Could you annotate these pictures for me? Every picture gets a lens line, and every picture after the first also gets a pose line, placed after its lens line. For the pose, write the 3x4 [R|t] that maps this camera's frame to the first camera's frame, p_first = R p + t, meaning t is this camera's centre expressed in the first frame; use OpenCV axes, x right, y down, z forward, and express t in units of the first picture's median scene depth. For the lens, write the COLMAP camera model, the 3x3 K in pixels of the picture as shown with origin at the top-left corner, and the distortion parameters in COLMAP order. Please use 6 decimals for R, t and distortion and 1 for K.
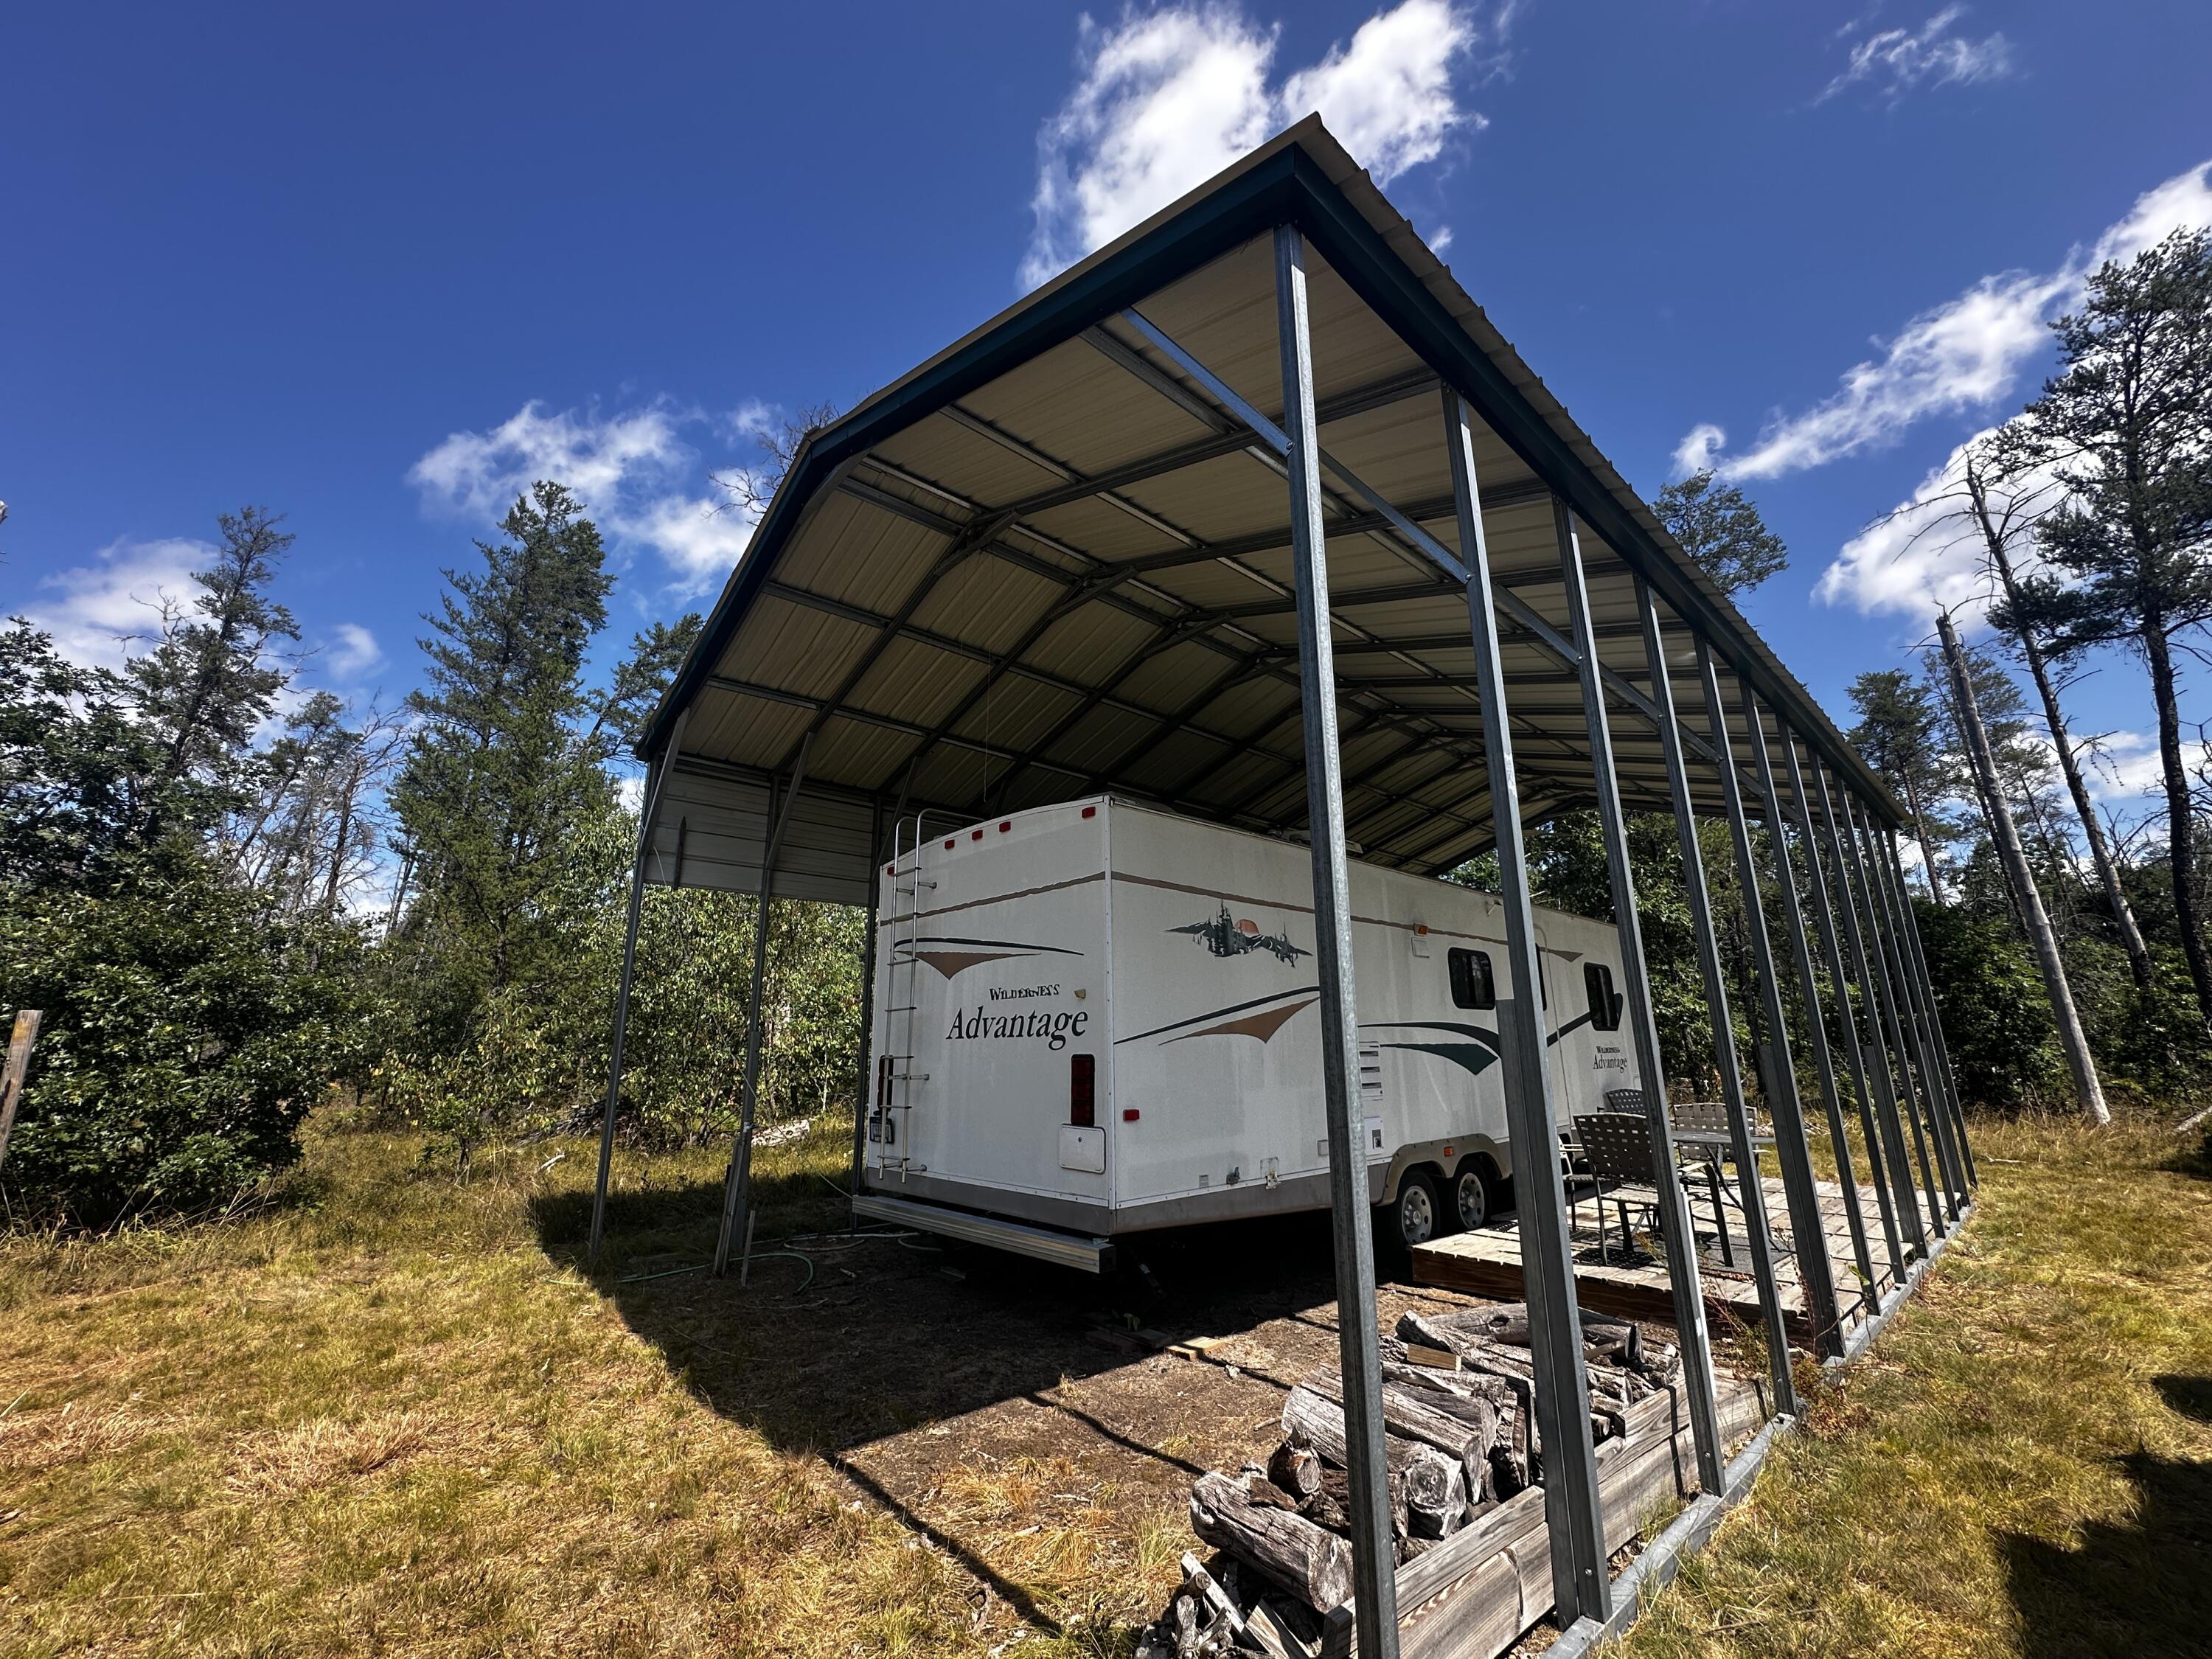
lens RADIAL K [[848.9, 0, 1100.0], [0, 848.9, 830.8], [0, 0, 1]] dist [-0.007846, 0.000635]
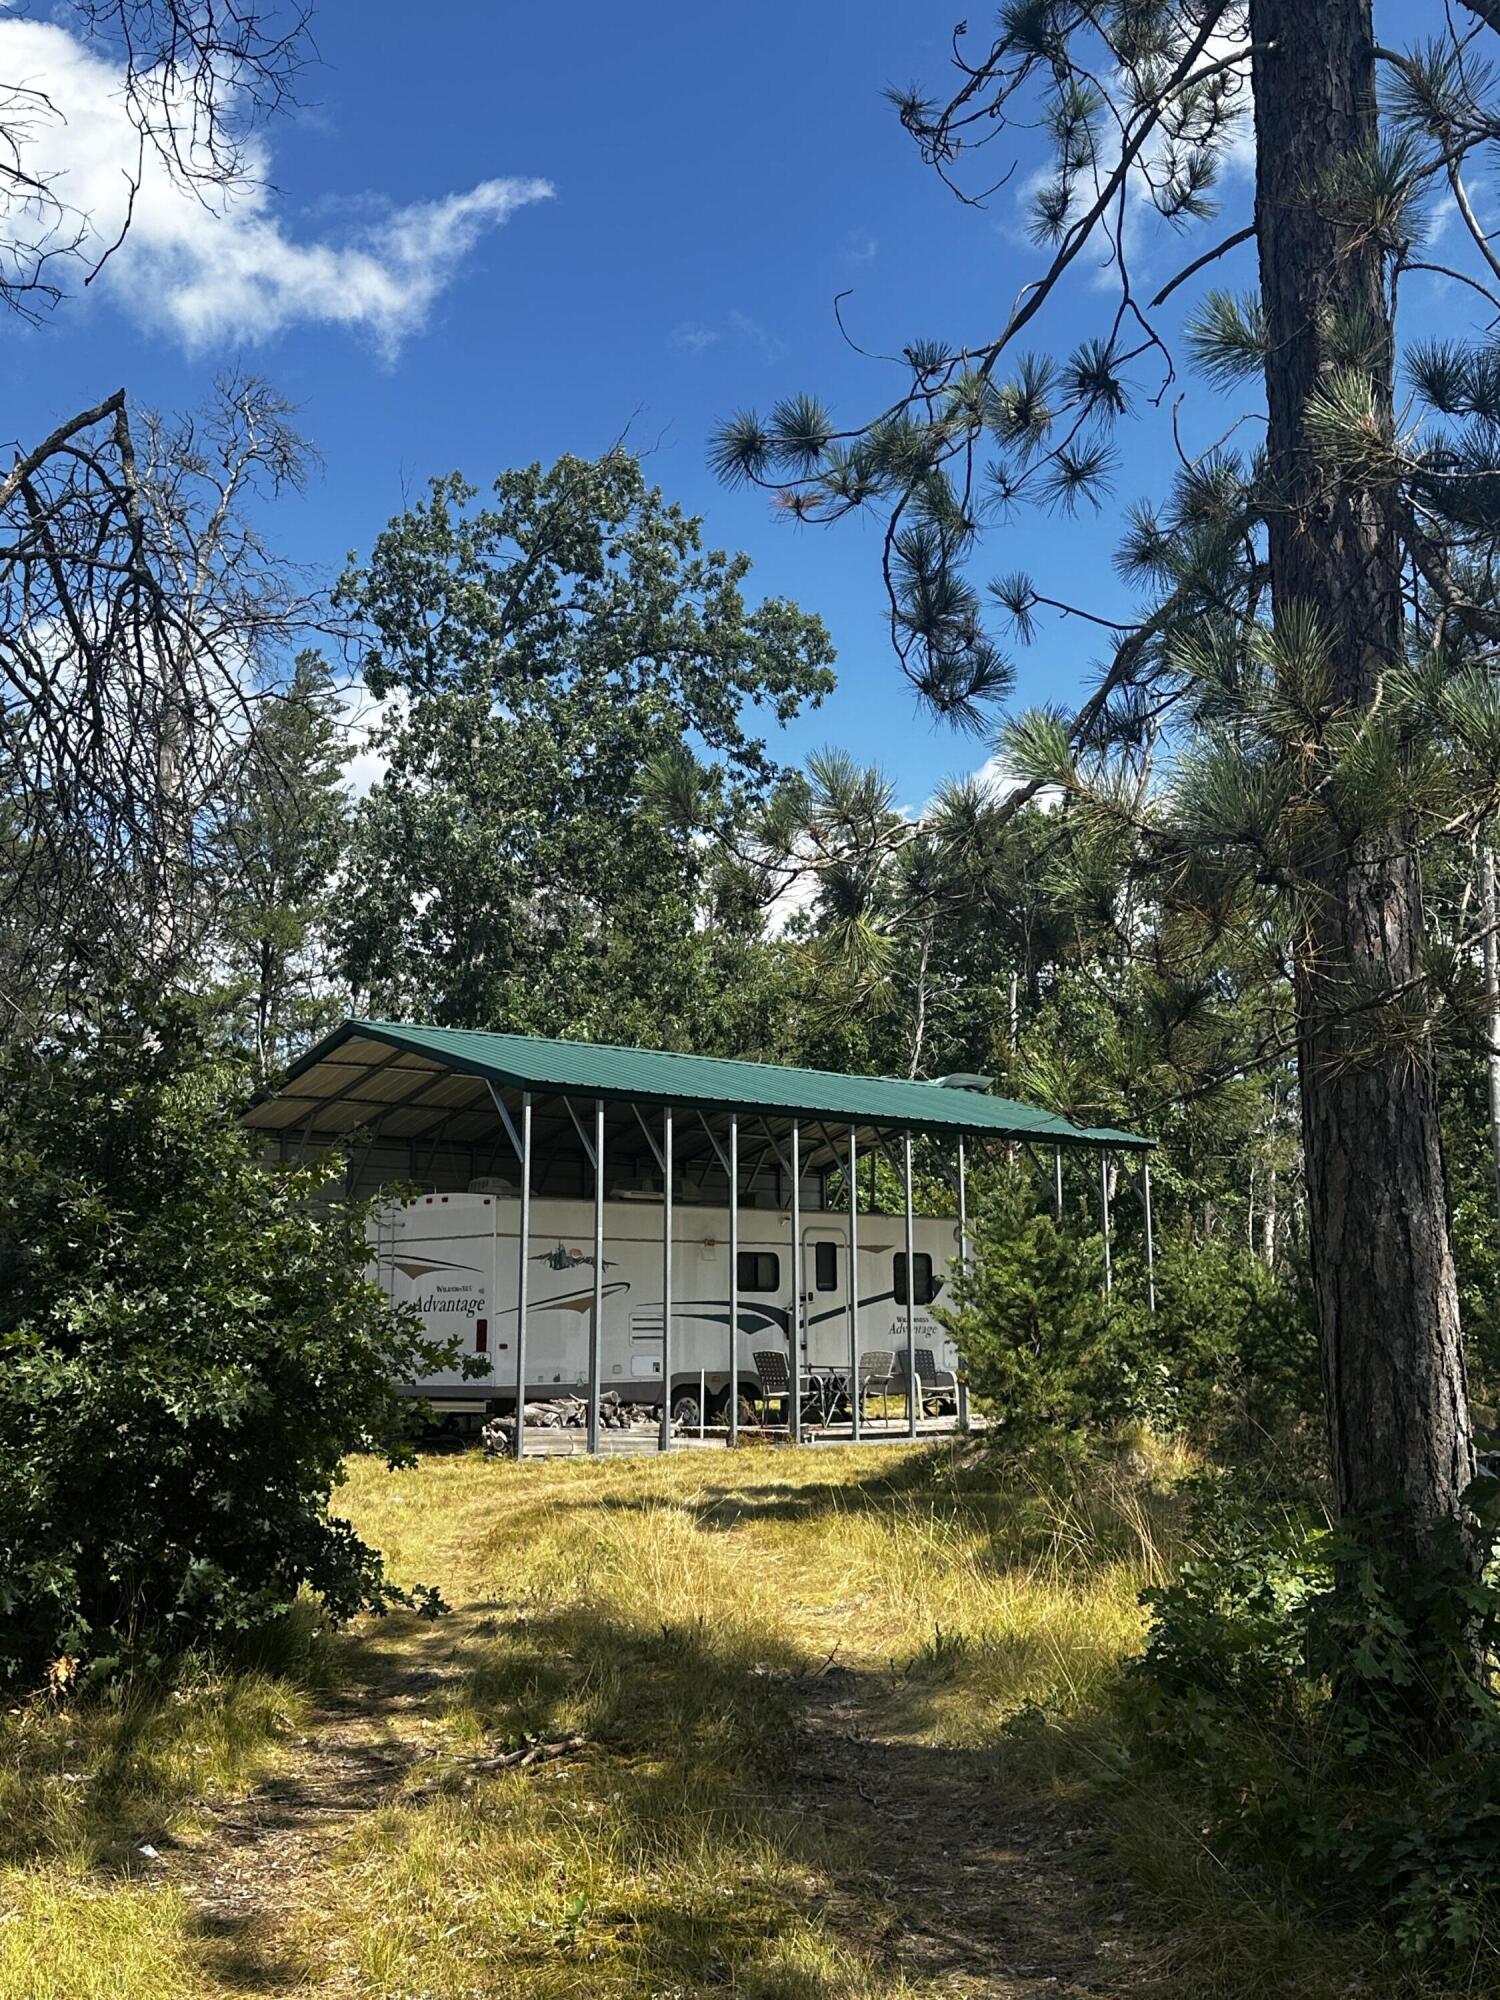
lens RADIAL K [[1977.5, 0, 752.5], [0, 1977.5, 999.0], [0, 0, 1]] dist [0.076387, 0.000000]
pose [[0.998904, 0.008281, 0.046061, 0.364410], [-0.012286, 0.996101, 0.087365, -0.846056], [-0.045158, -0.087835, 0.995111, -3.379693]]
